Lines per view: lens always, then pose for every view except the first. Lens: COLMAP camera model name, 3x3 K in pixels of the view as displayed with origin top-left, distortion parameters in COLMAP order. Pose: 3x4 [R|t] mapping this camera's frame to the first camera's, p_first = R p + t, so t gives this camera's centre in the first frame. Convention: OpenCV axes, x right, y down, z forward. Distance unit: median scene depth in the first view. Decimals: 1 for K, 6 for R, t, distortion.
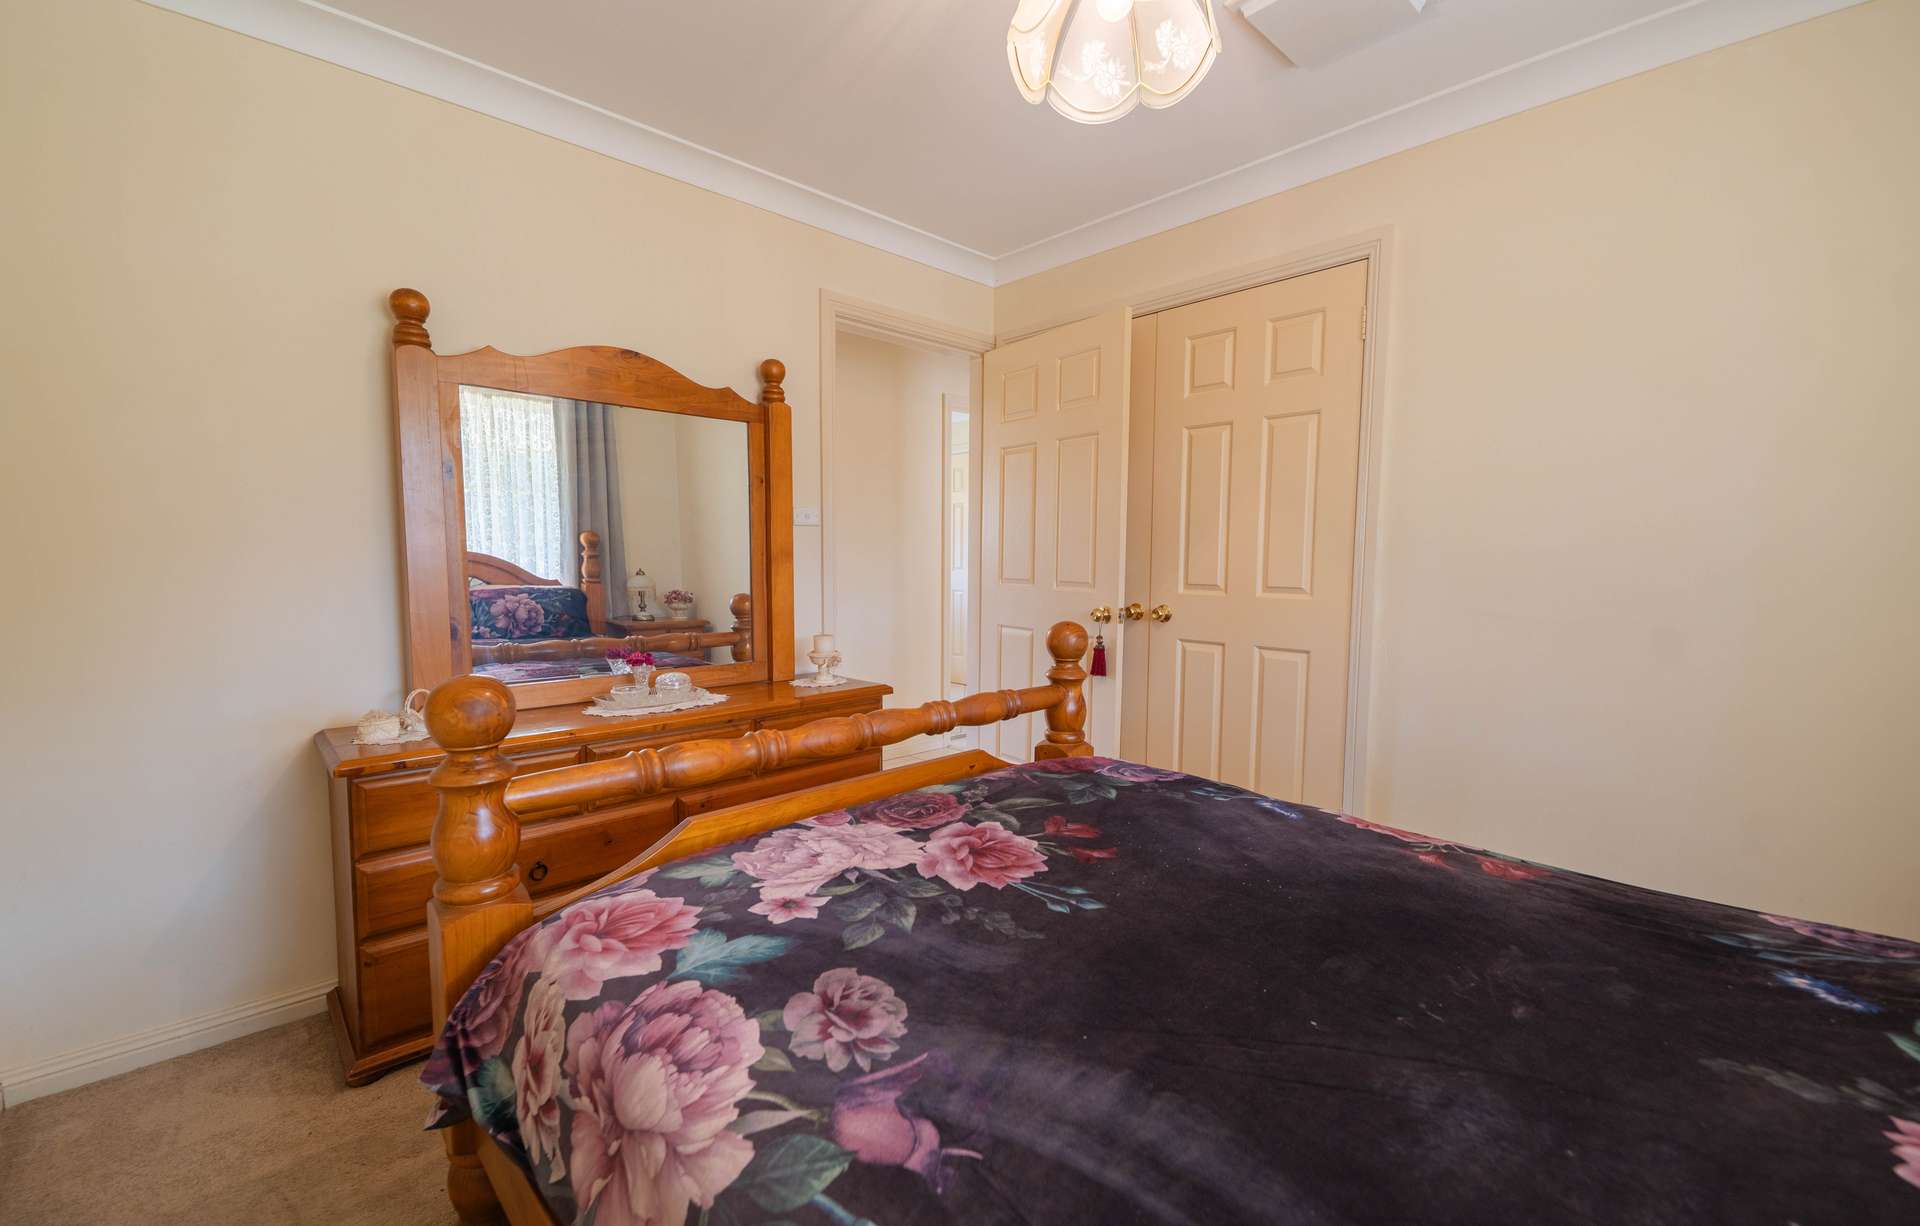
lens RADIAL K [[794.1, 0, 956.4], [0, 794.1, 619.0], [0, 0, 1]] dist [-0.000236, -0.000119]
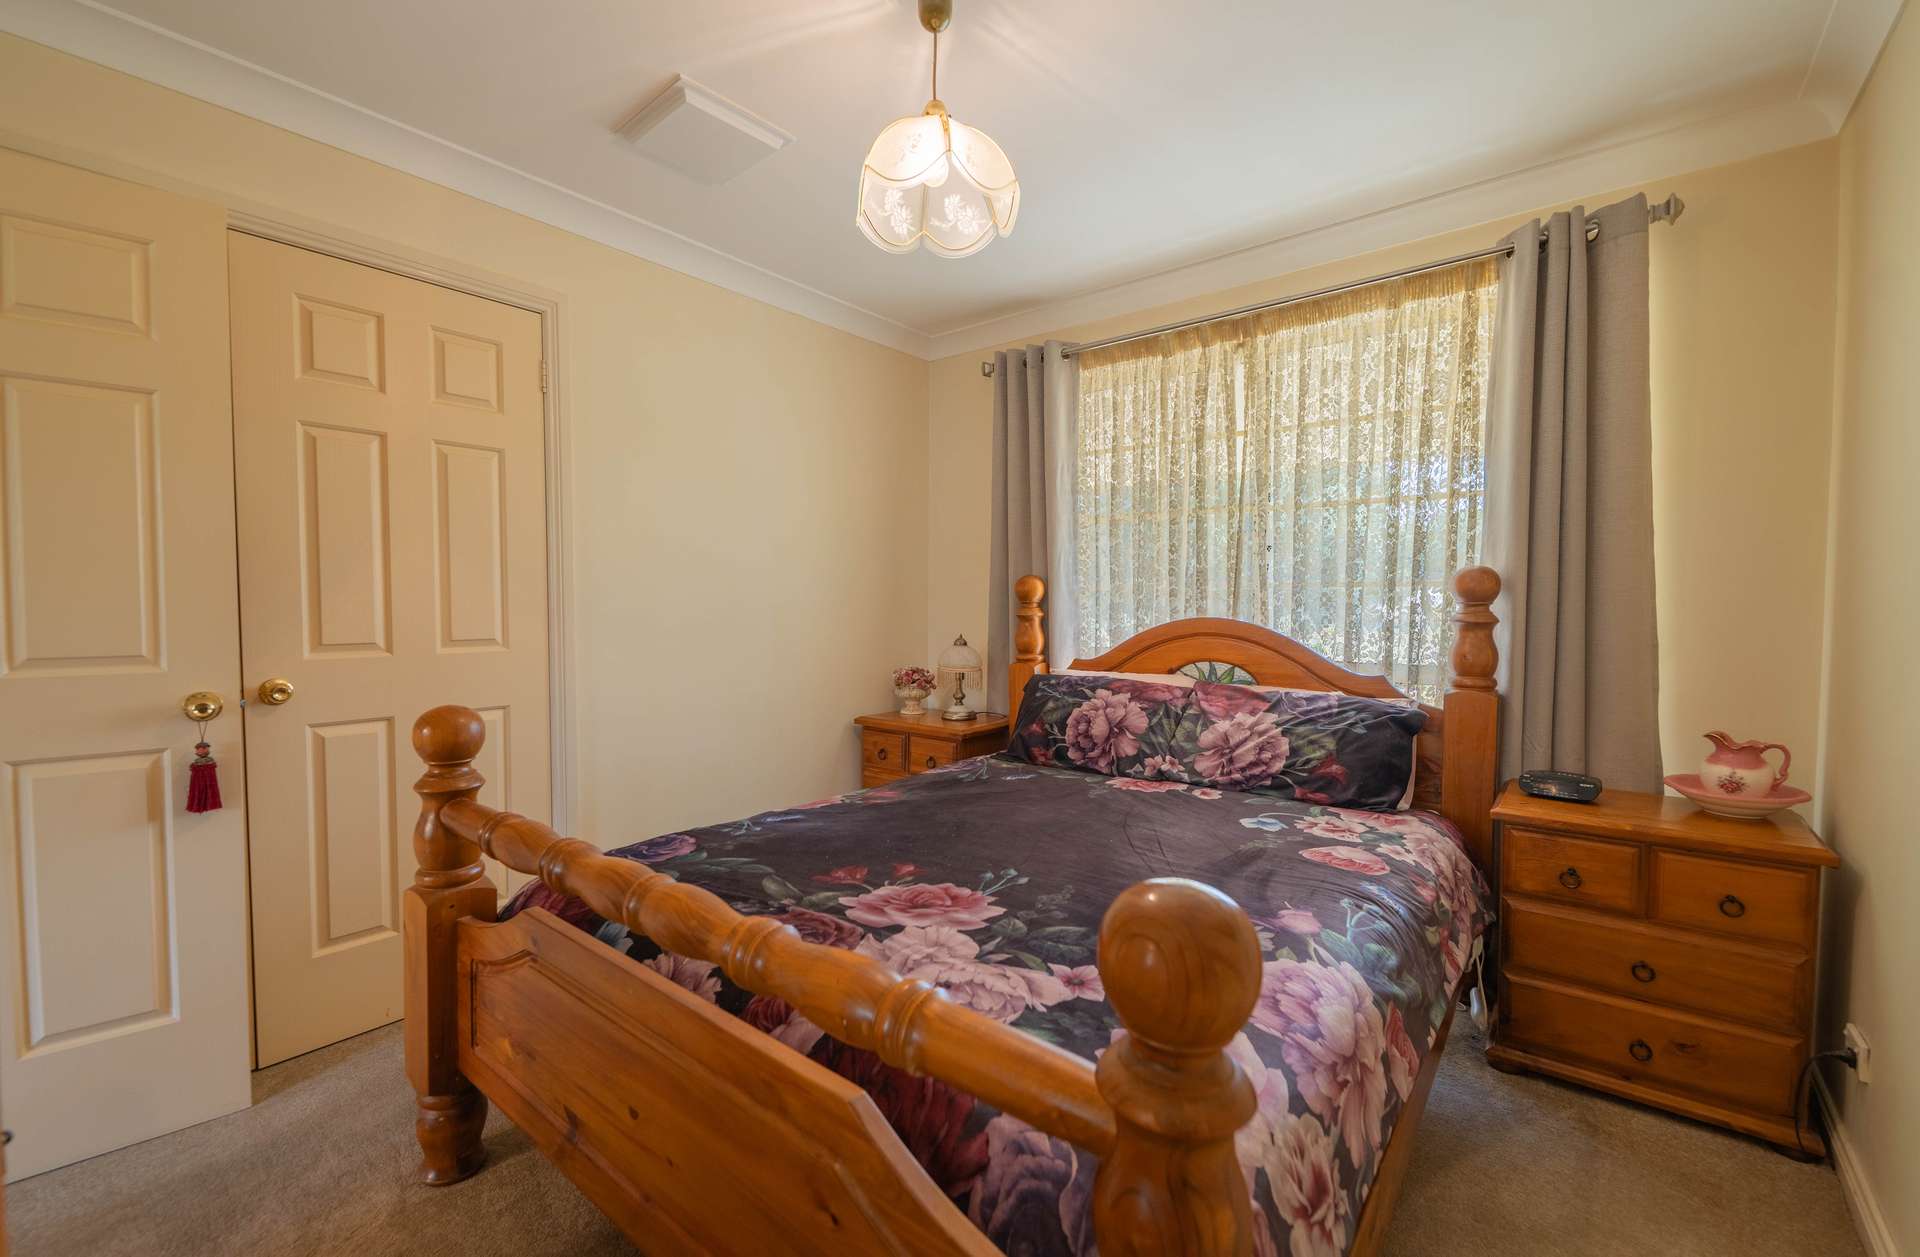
lens RADIAL K [[782.6, 0, 956.1], [0, 782.6, 627.5], [0, 0, 1]] dist [-0.000476, 0.000040]
pose [[-0.129164, -0.047450, 0.990487, -0.943094], [0.075068, 0.995520, 0.057480, -0.114060], [-0.988778, 0.081778, -0.125023, 1.041094]]
